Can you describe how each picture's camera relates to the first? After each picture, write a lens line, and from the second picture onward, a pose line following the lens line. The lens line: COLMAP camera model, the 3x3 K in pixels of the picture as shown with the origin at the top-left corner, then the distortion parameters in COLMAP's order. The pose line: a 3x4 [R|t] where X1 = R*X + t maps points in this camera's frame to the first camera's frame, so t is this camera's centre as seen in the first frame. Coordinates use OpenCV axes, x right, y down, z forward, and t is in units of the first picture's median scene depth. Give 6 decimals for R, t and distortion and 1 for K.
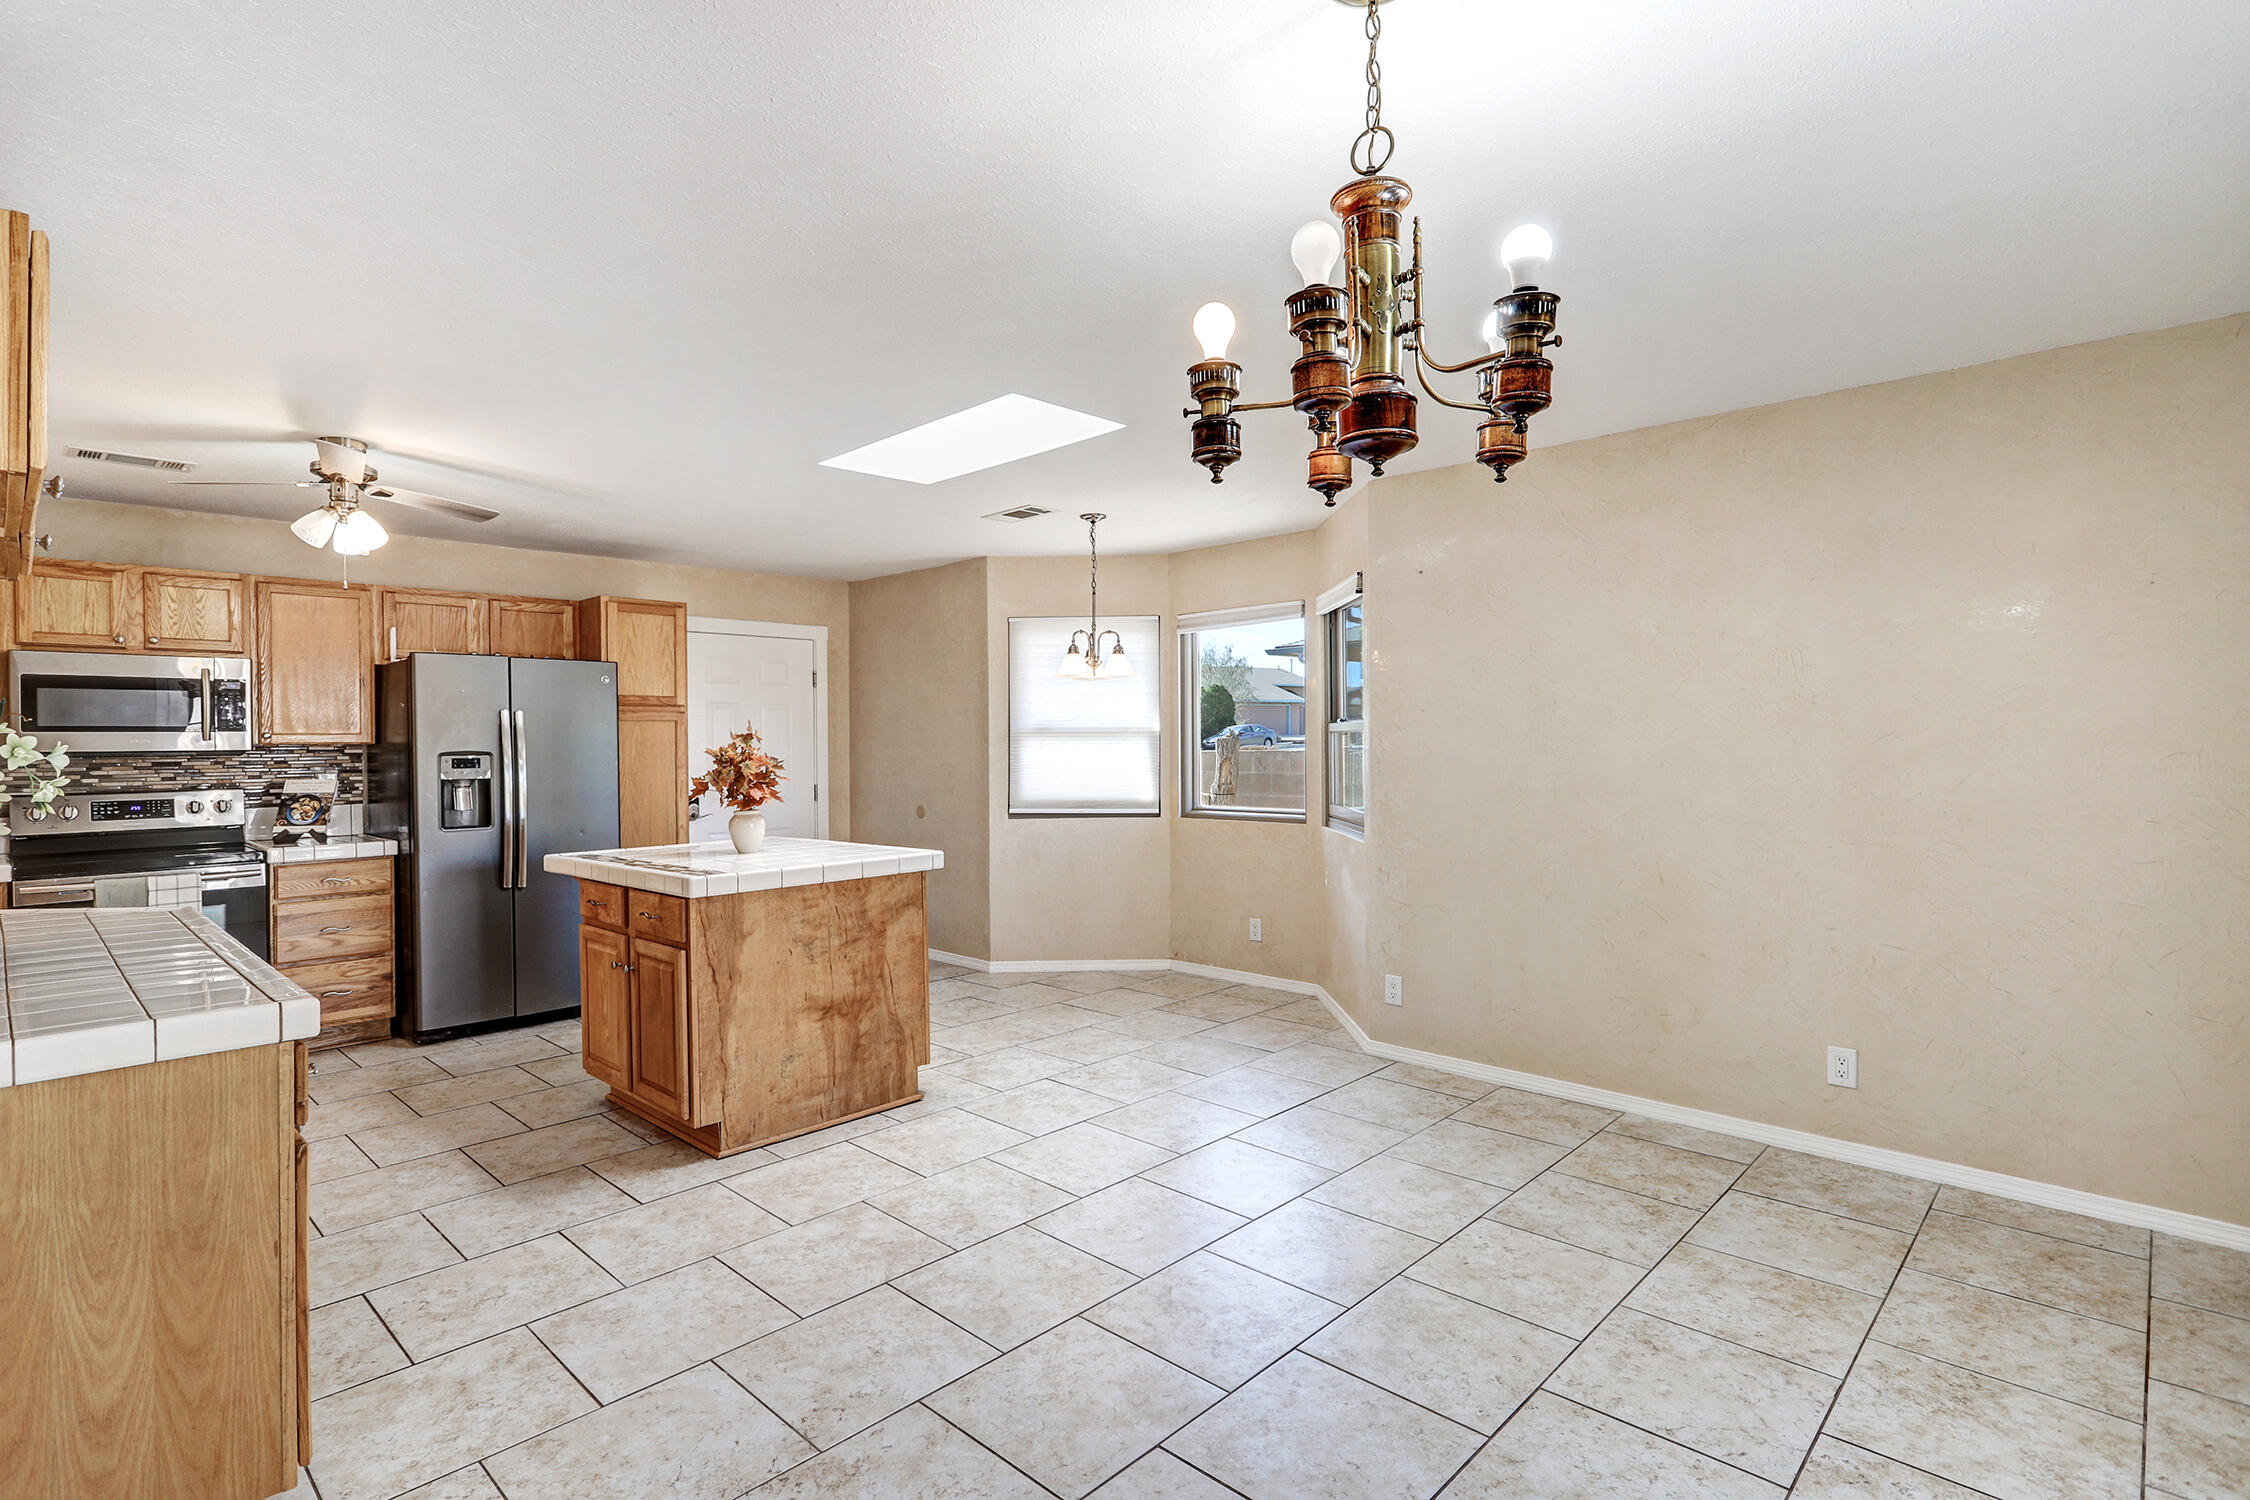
lens RADIAL K [[1088.2, 0, 1125.0], [0, 1088.2, 750.0], [0, 0, 1]] dist [-0.000765, 0.000012]
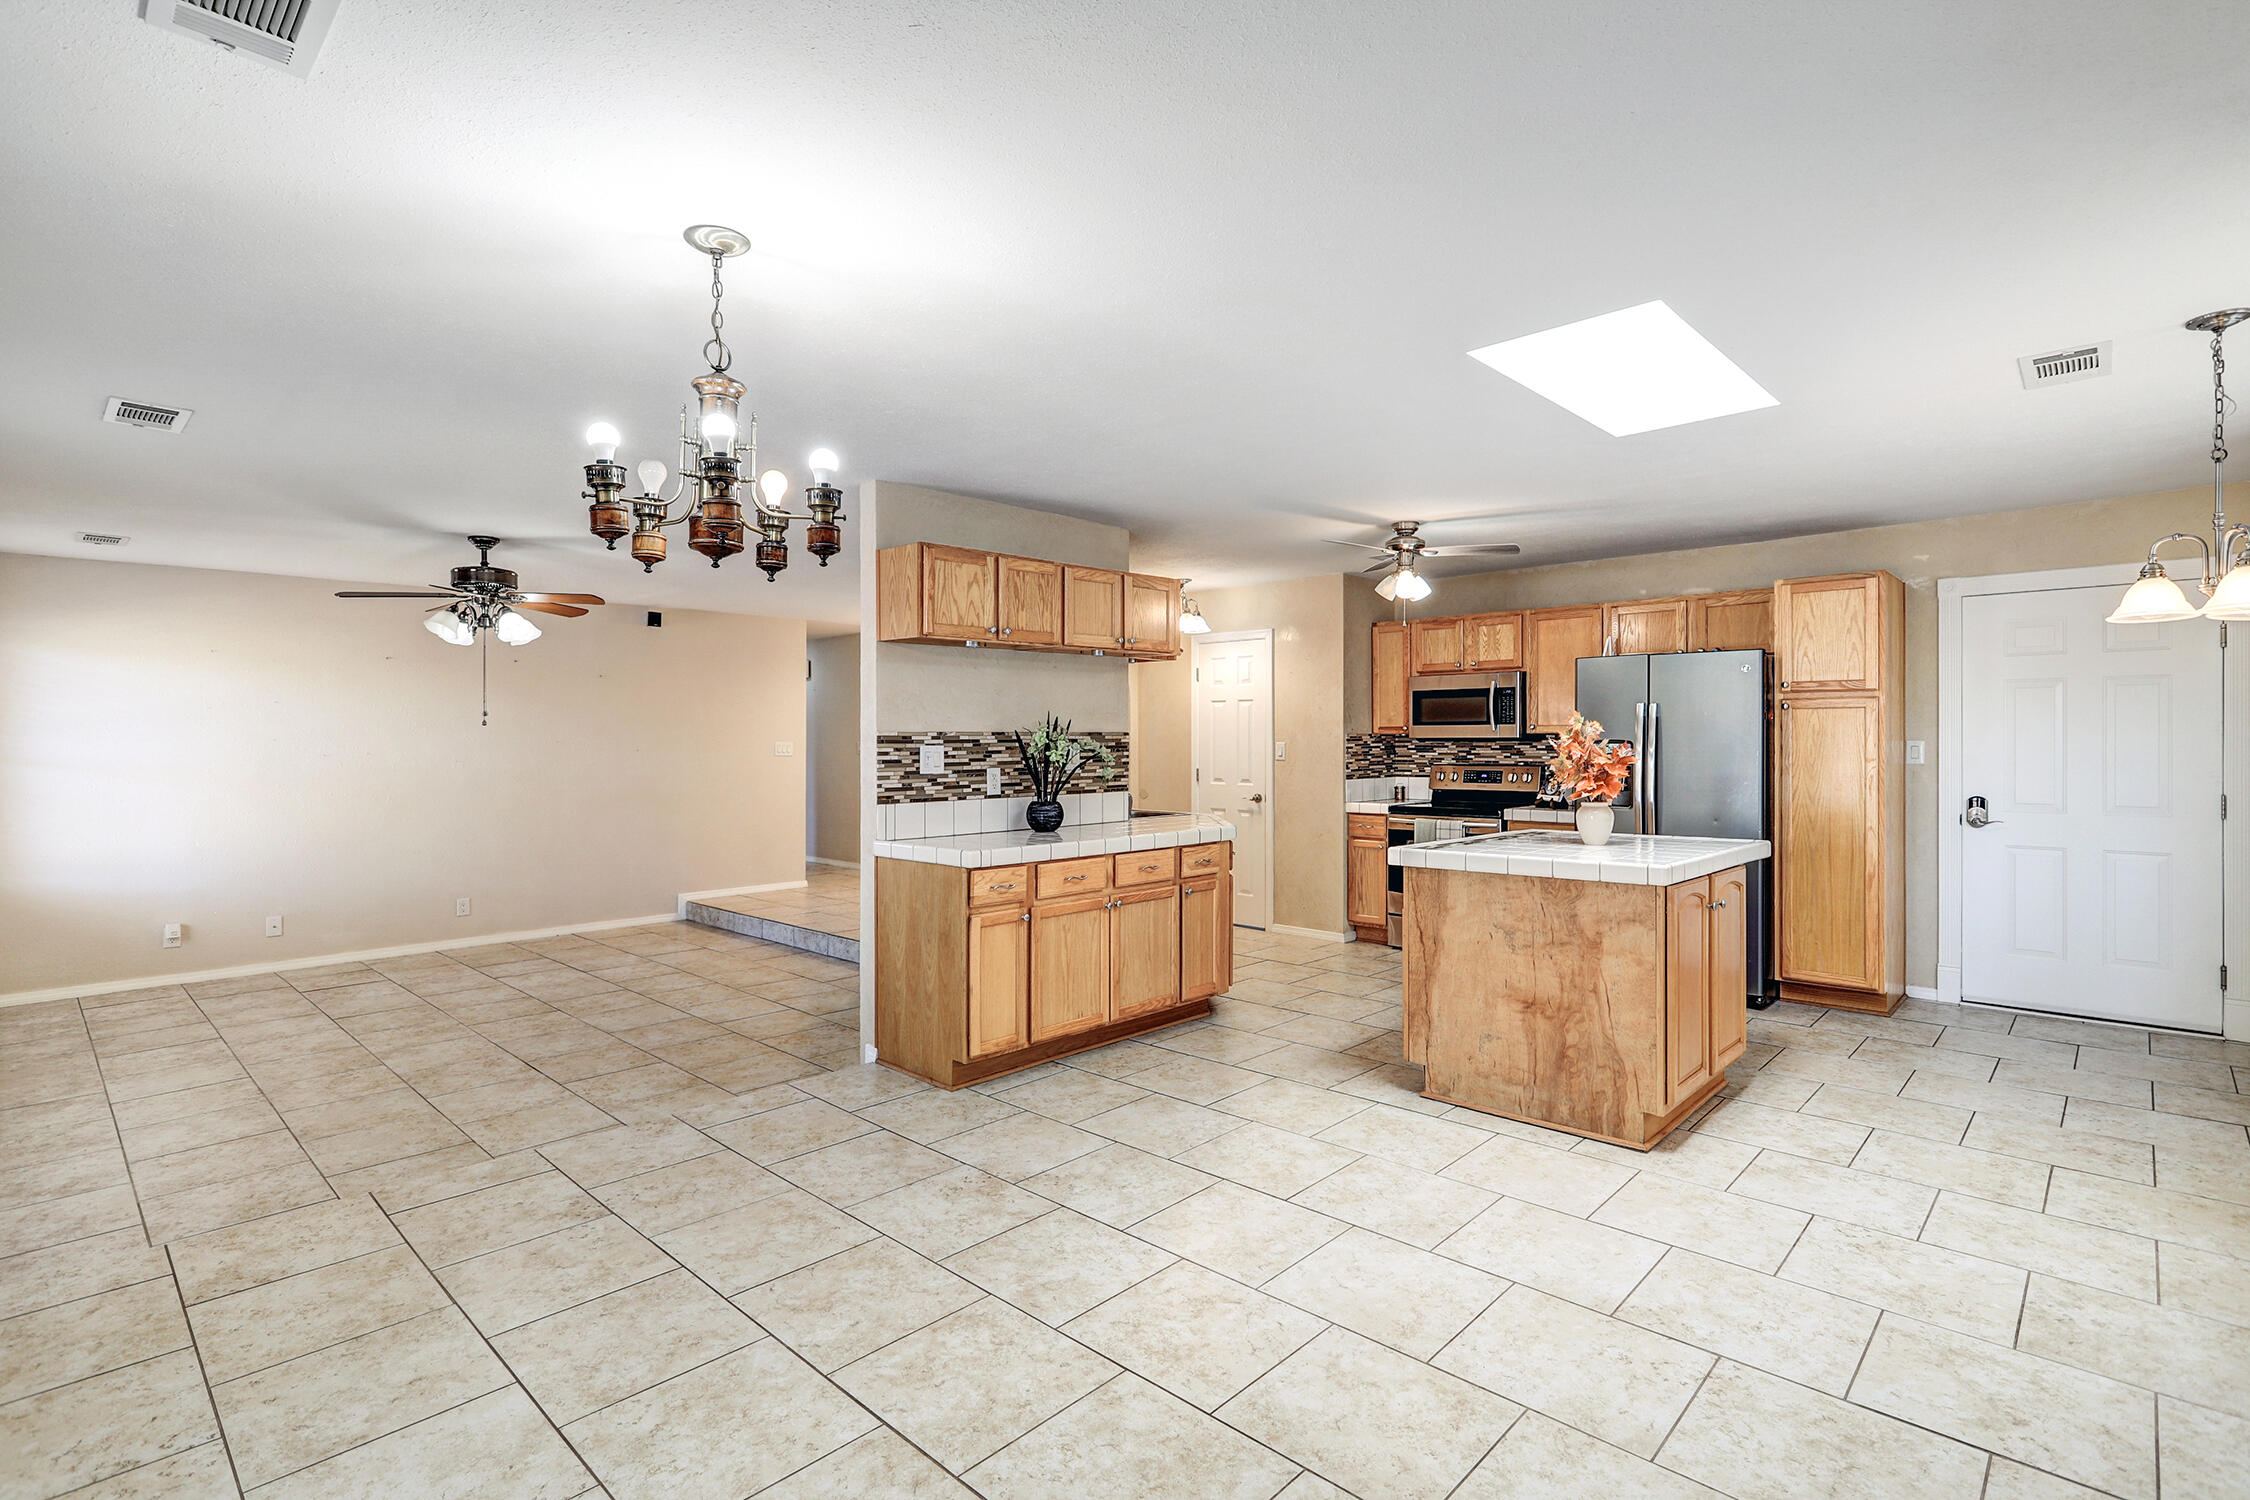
lens RADIAL K [[1066.2, 0, 1123.9], [0, 1066.2, 726.3], [0, 0, 1]] dist [0.000210, 0.000031]
pose [[0.002886, -0.003470, -0.999990, 0.685079], [-0.002391, 0.999991, -0.003477, -0.010414], [0.999993, 0.002401, 0.002877, 0.616849]]
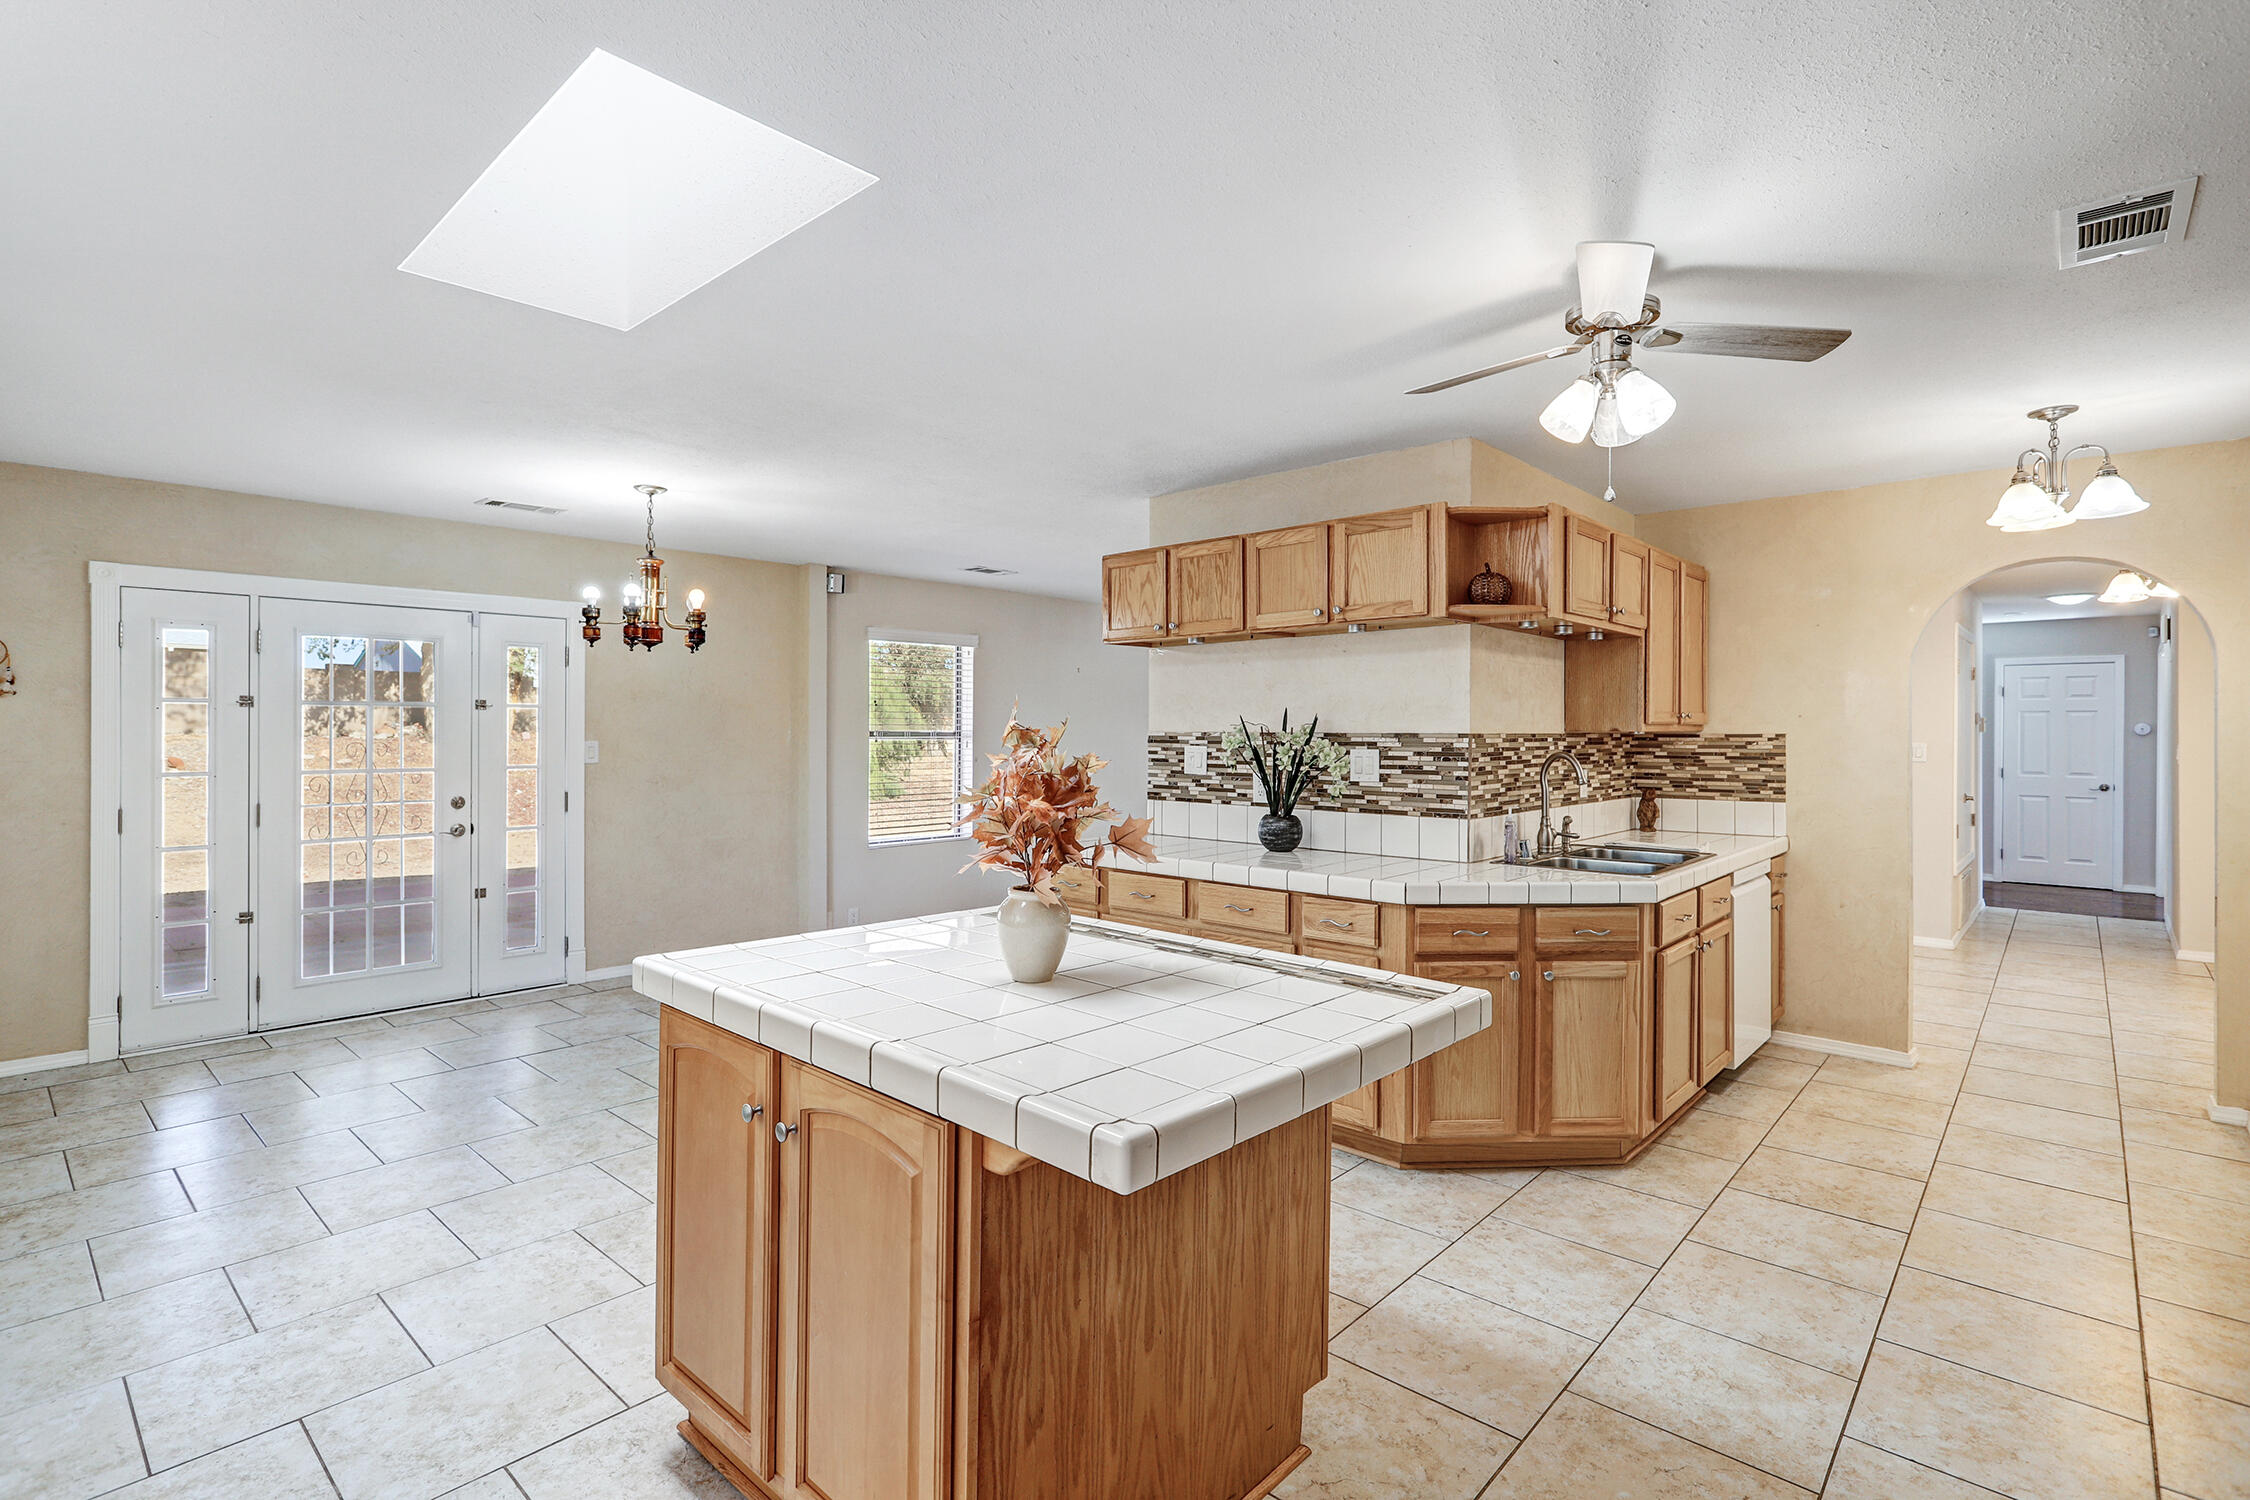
lens RADIAL K [[1066.2, 0, 1123.9], [0, 1066.2, 726.3], [0, 0, 1]] dist [0.000210, 0.000031]
pose [[-0.999677, 0.006464, -0.024579, -0.409434], [0.006361, 0.999971, 0.004247, -0.019837], [0.024606, 0.004089, -0.999689, 1.594222]]
